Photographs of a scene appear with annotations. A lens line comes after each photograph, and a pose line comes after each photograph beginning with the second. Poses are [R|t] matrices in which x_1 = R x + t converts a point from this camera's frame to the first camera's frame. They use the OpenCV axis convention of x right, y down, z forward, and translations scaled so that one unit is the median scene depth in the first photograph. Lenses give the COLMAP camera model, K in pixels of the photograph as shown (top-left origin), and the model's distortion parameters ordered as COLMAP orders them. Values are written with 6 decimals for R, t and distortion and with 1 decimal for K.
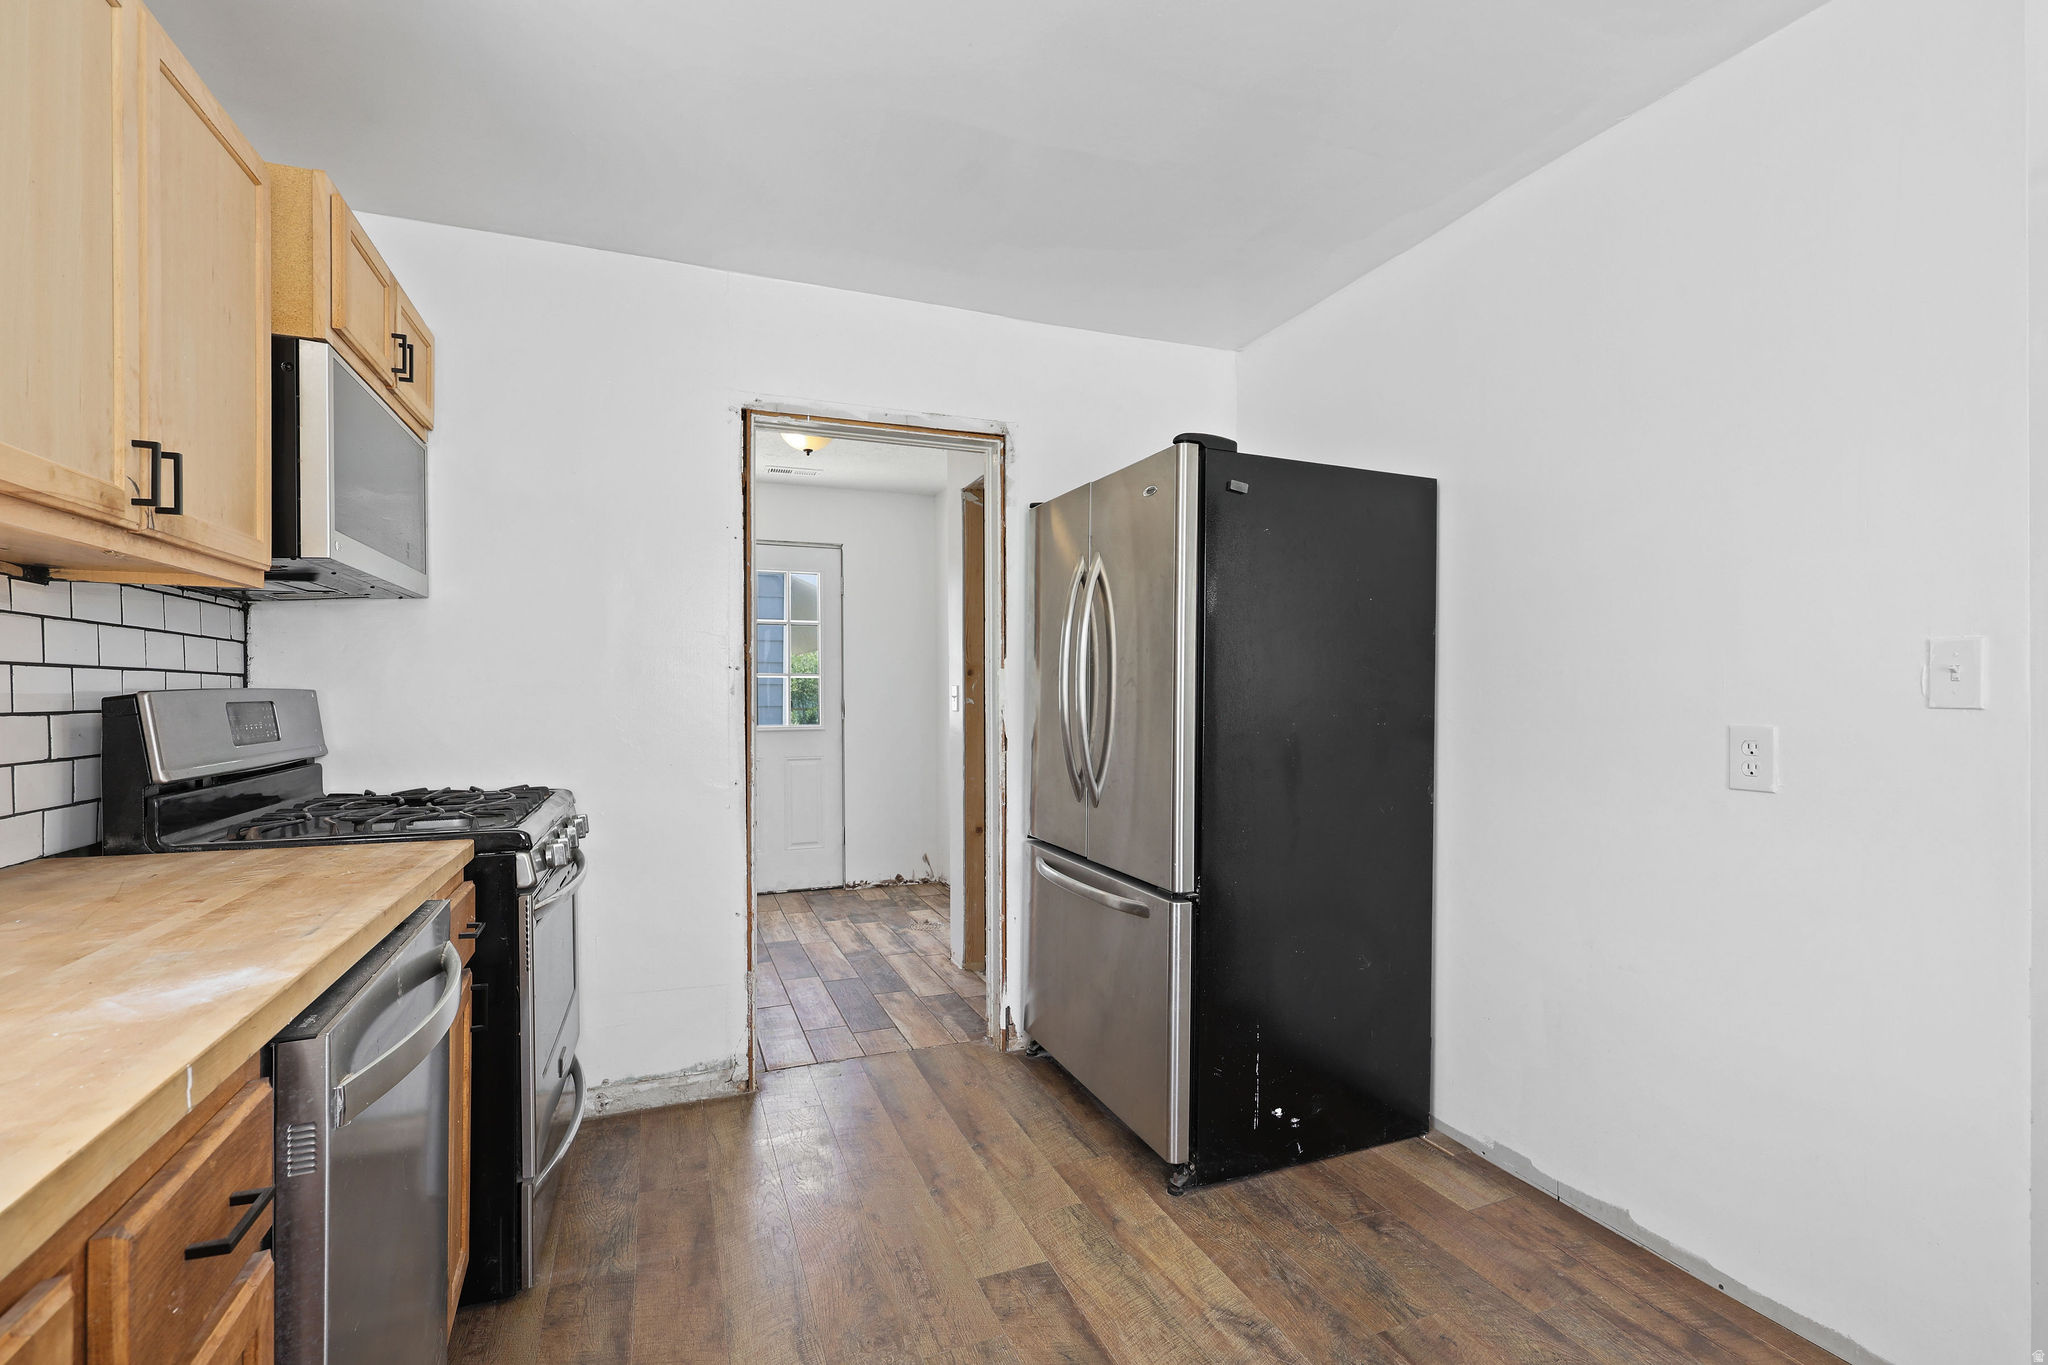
lens RADIAL K [[907.0, 0, 1005.4], [0, 907.0, 690.9], [0, 0, 1]] dist [0.000819, -0.000005]
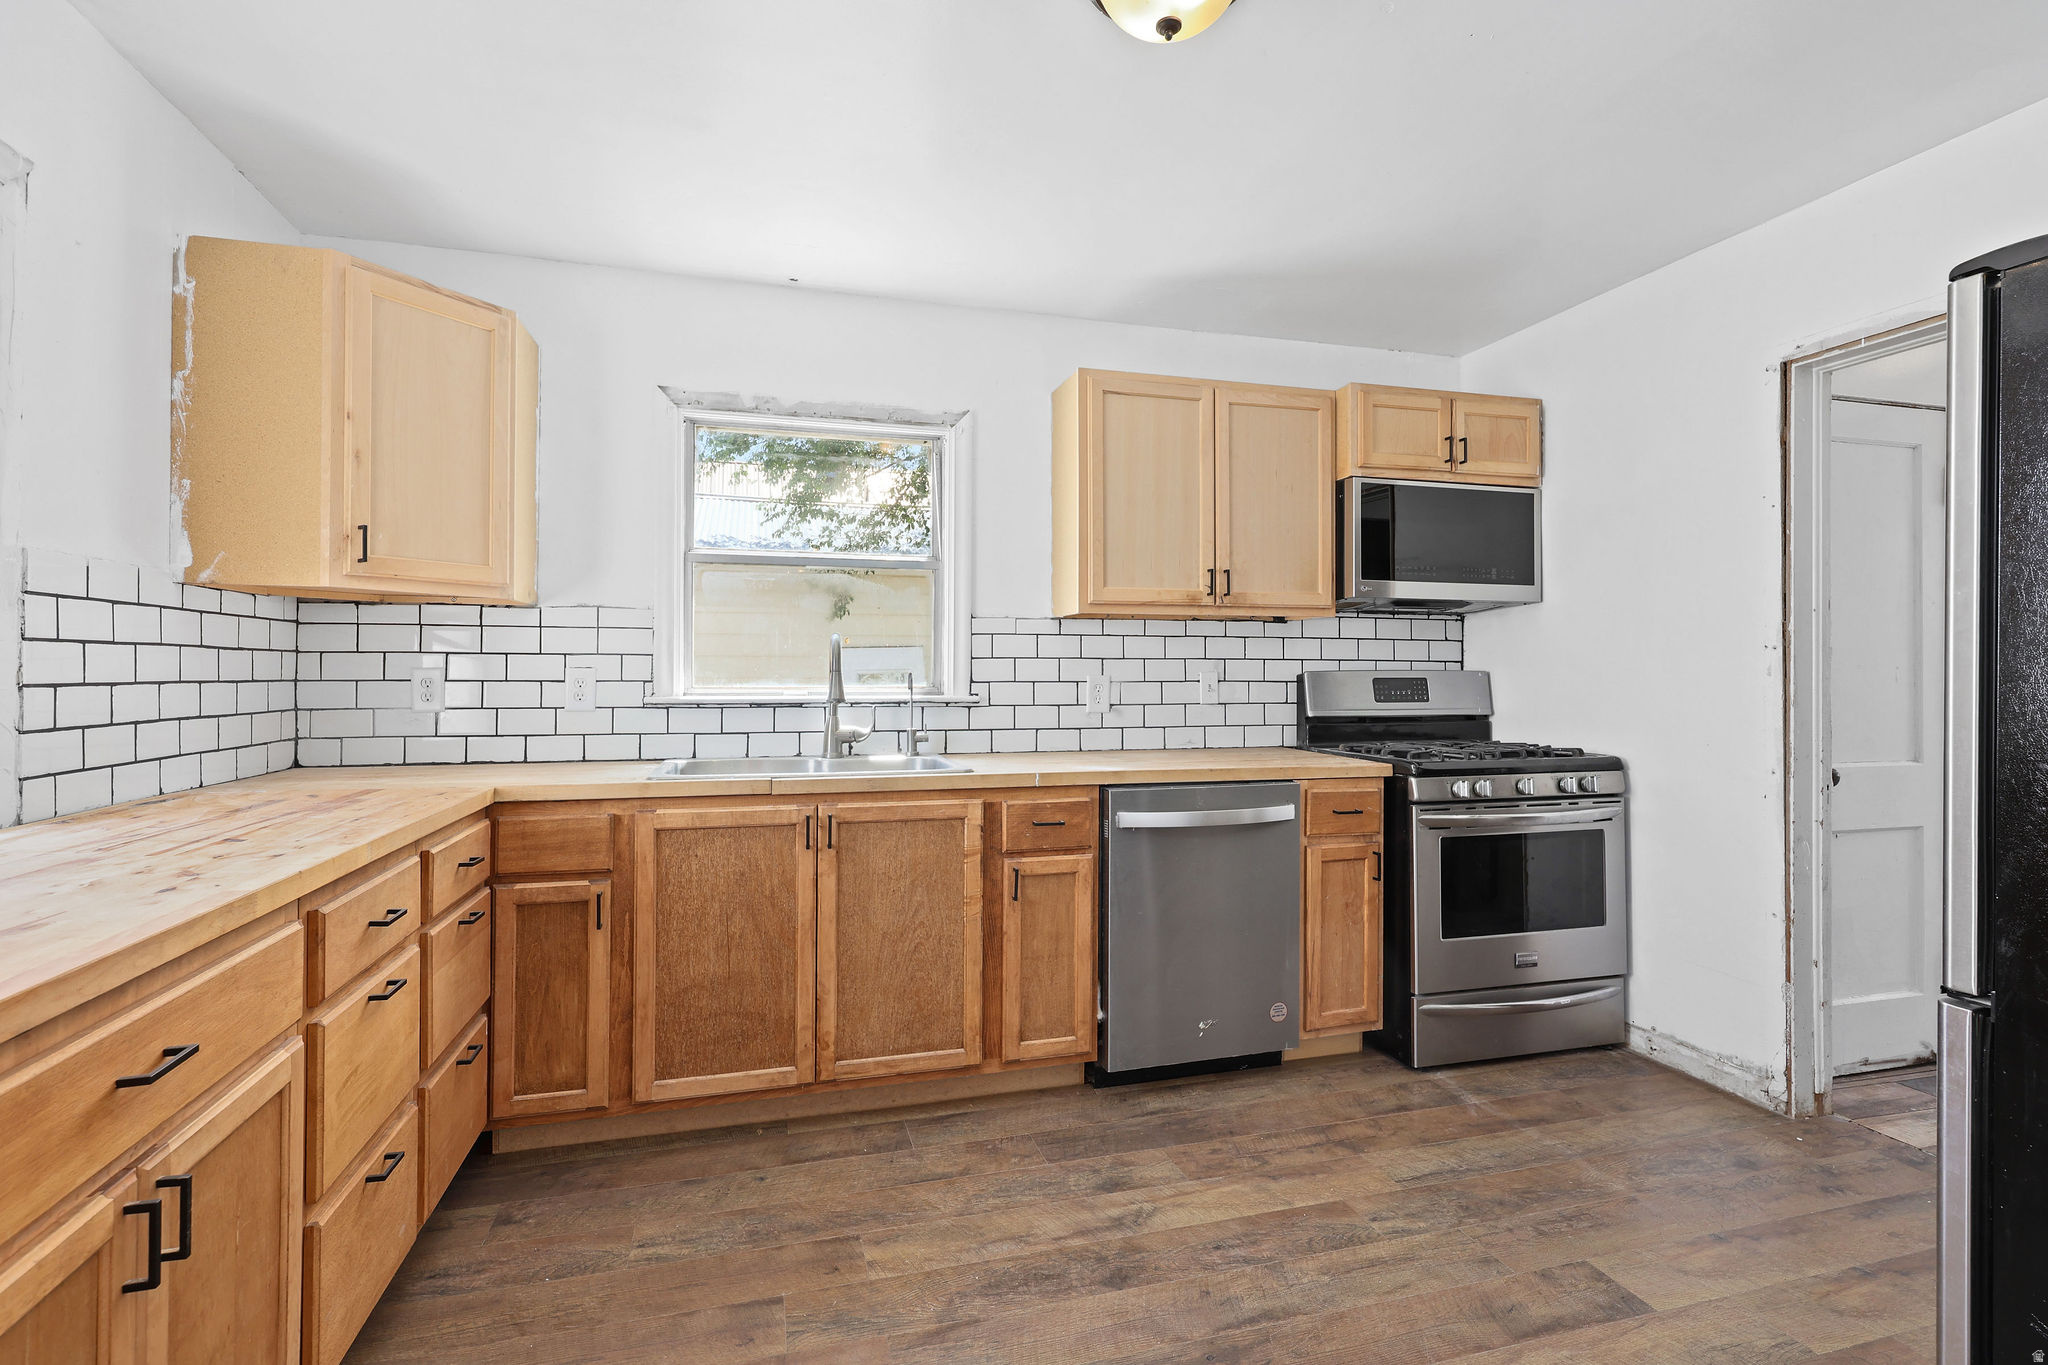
lens RADIAL K [[907.0, 0, 1007.7], [0, 907.0, 674.9], [0, 0, 1]] dist [0.000819, -0.000005]
pose [[-0.092458, 0.003612, -0.995710, 0.815508], [-0.002609, 0.999989, 0.003870, 0.001081], [0.995713, 0.002956, -0.092448, 0.365350]]
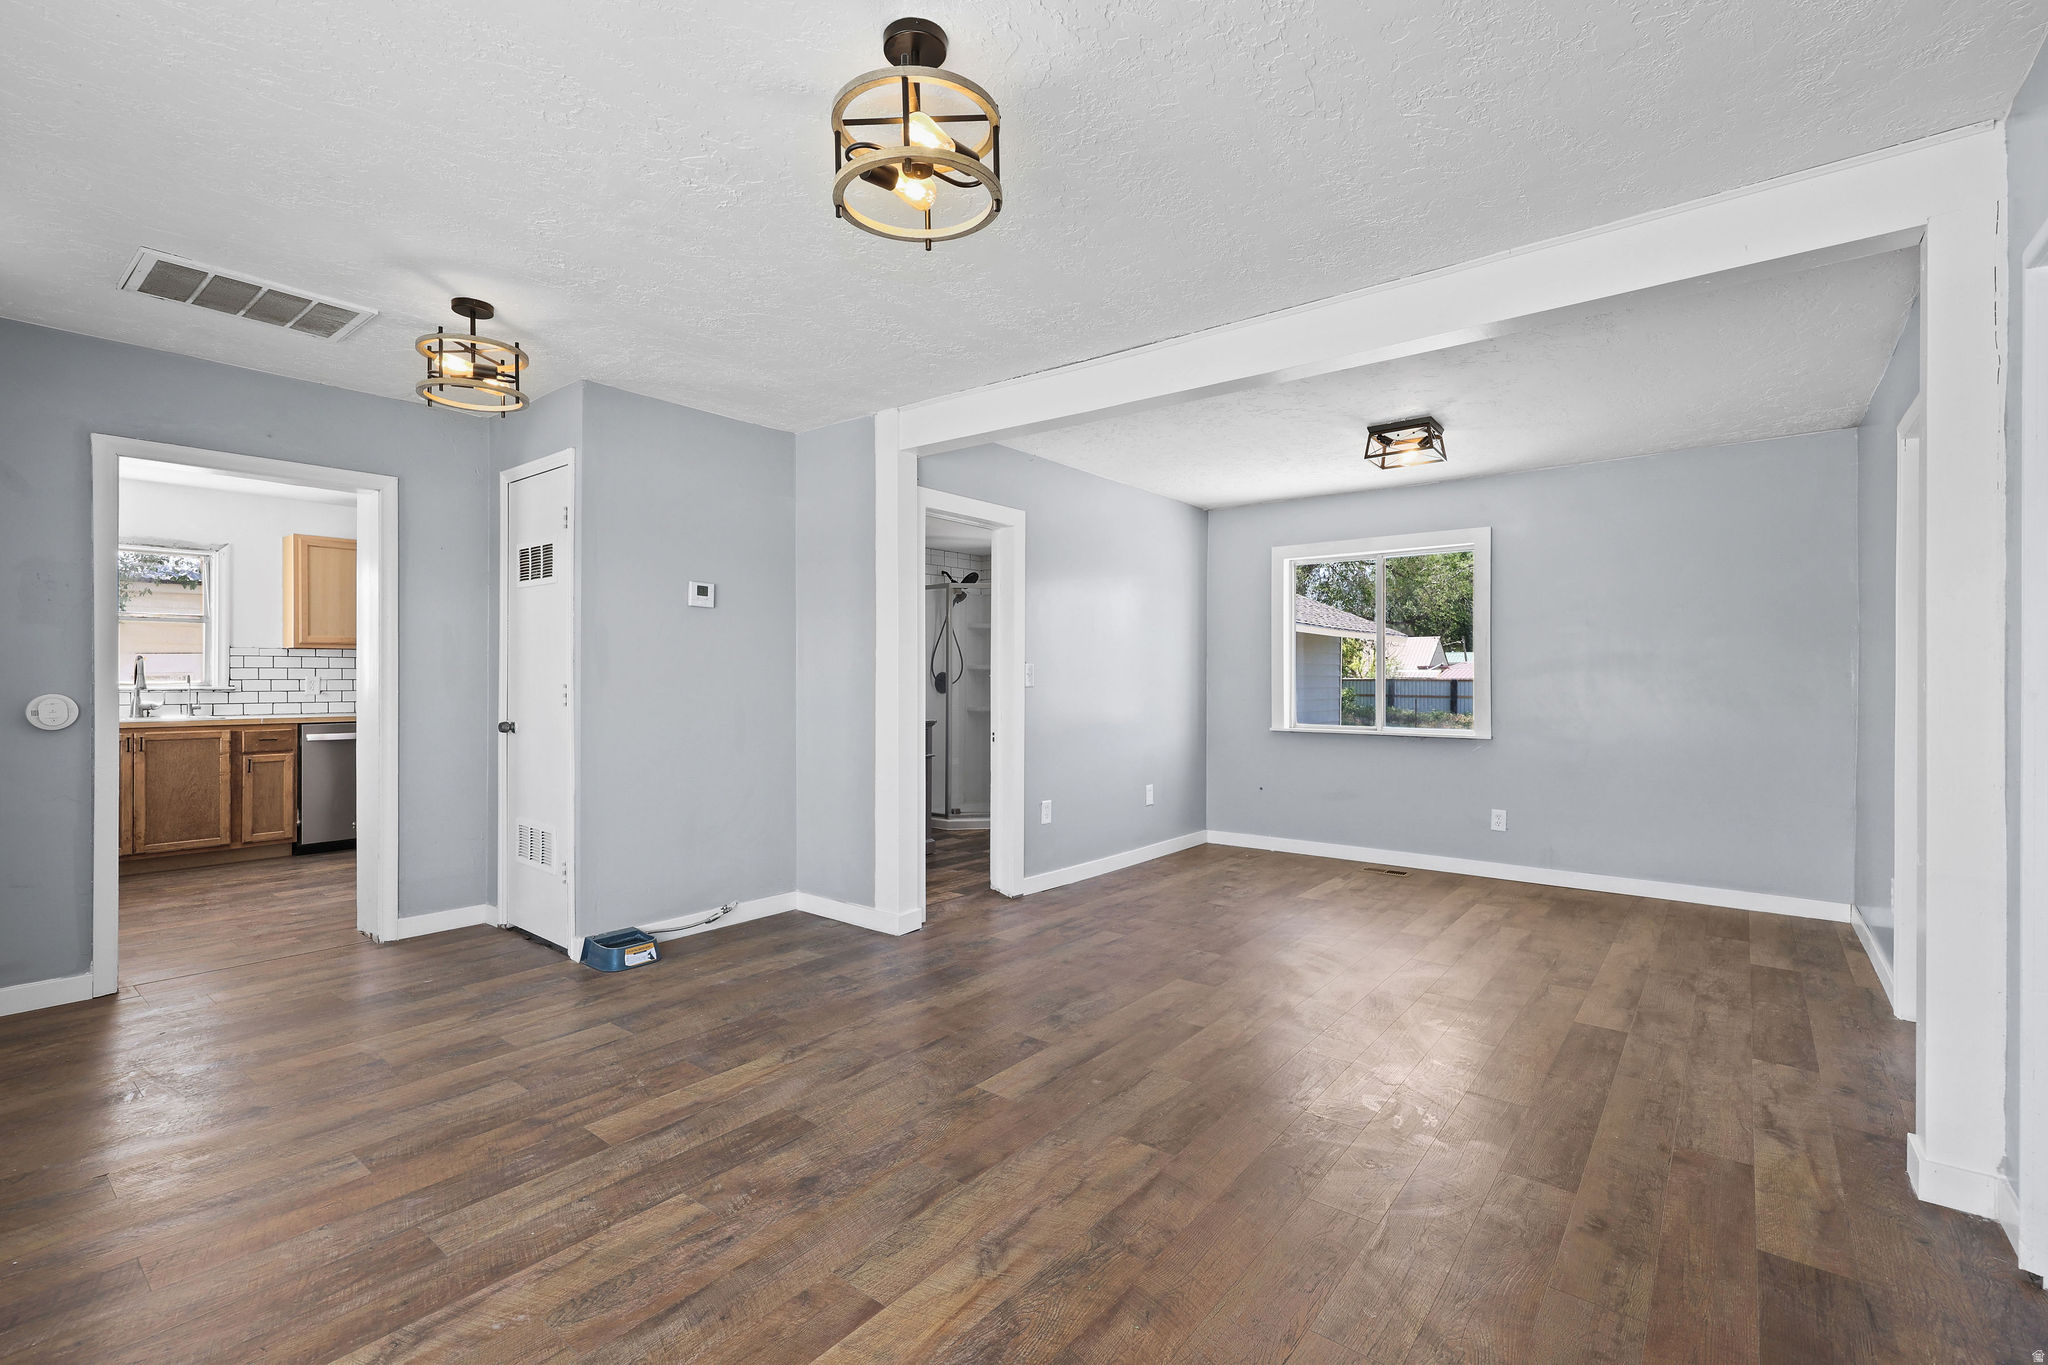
lens RADIAL K [[907.0, 0, 1019.8], [0, 907.0, 681.4], [0, 0, 1]] dist [0.000819, -0.000005]
pose [[0.514006, 0.010917, -0.857717, 2.673084], [-0.009190, 0.999932, 0.007220, -0.016006], [0.857738, 0.004172, 0.514071, 0.746953]]
